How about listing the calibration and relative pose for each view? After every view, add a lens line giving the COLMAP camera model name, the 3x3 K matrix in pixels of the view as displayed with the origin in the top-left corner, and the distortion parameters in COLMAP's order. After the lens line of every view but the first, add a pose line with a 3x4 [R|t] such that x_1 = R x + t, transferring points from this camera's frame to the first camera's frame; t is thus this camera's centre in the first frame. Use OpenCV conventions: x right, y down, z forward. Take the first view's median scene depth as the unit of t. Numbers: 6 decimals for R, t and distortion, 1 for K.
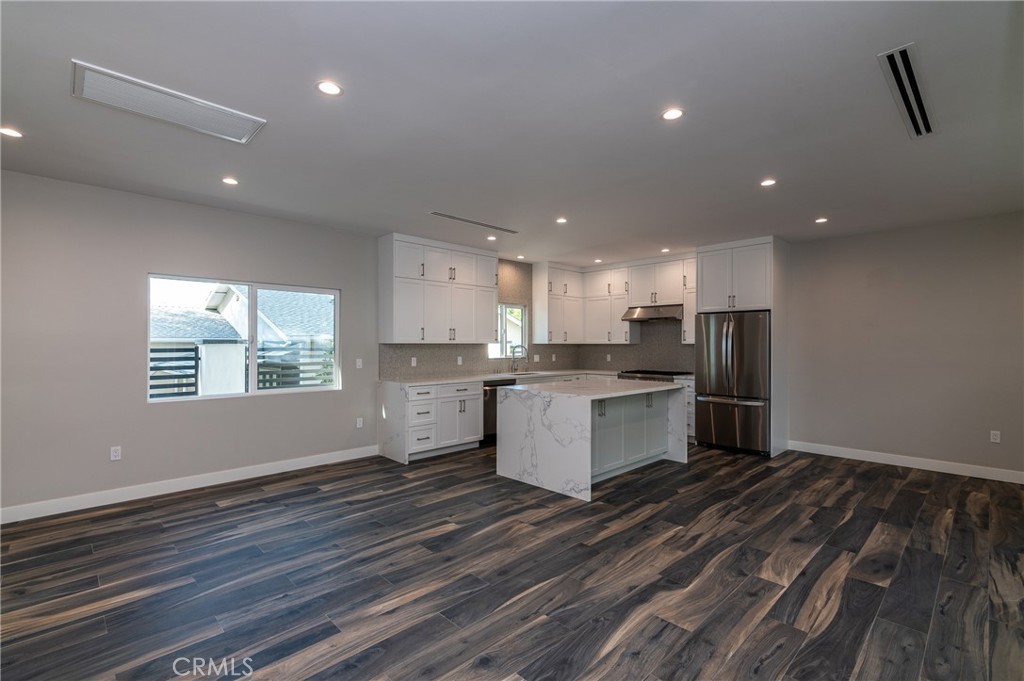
lens RADIAL K [[463.3, 0, 512.0], [0, 463.3, 340.5], [0, 0, 1]] dist [0.008855, -0.000205]
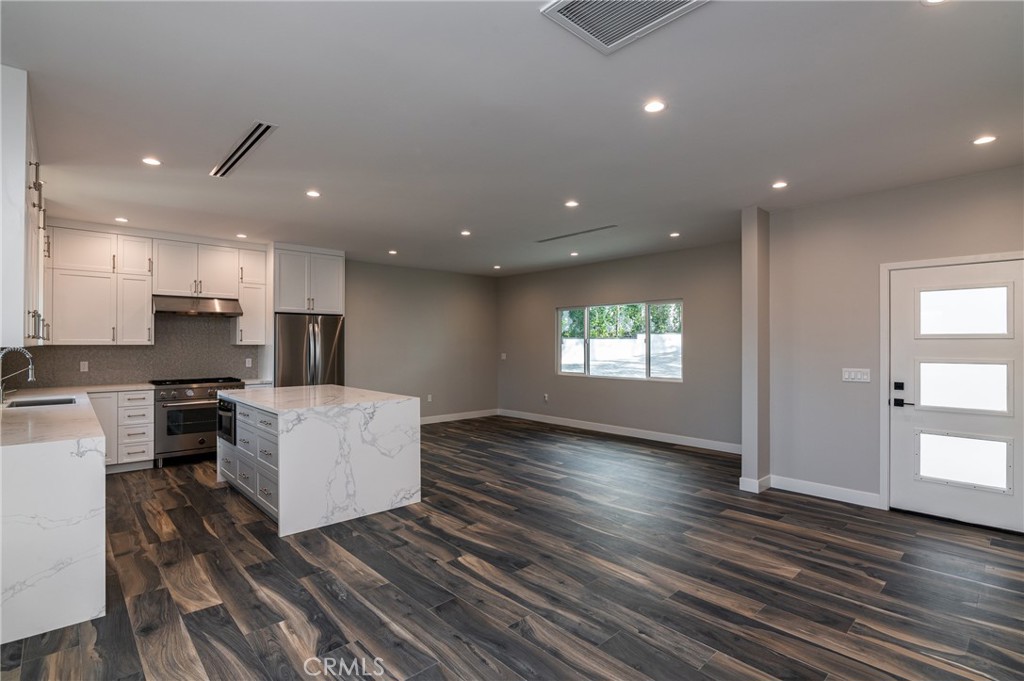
lens RADIAL K [[488.7, 0, 512.0], [0, 488.7, 340.5], [0, 0, 1]] dist [-0.015690, 0.000694]
pose [[0.022413, 0.005057, 0.999736, -0.966356], [-0.009558, 0.999943, -0.004844, -0.002692], [-0.999703, -0.009447, 0.022460, 0.835765]]
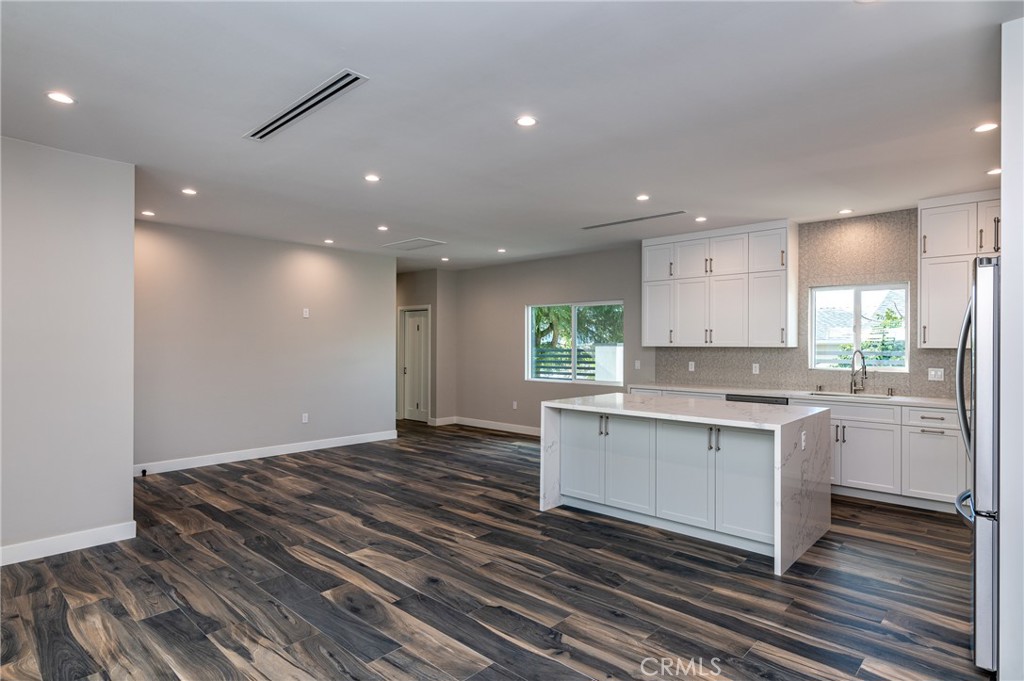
lens RADIAL K [[547.7, 0, 512.0], [0, 547.7, 340.5], [0, 0, 1]] dist [0.002749, 0.000258]
pose [[0.046241, -0.007703, -0.998901, 1.401929], [0.004346, 0.999962, -0.007510, 0.001506], [0.998921, -0.003994, 0.046273, 0.954577]]
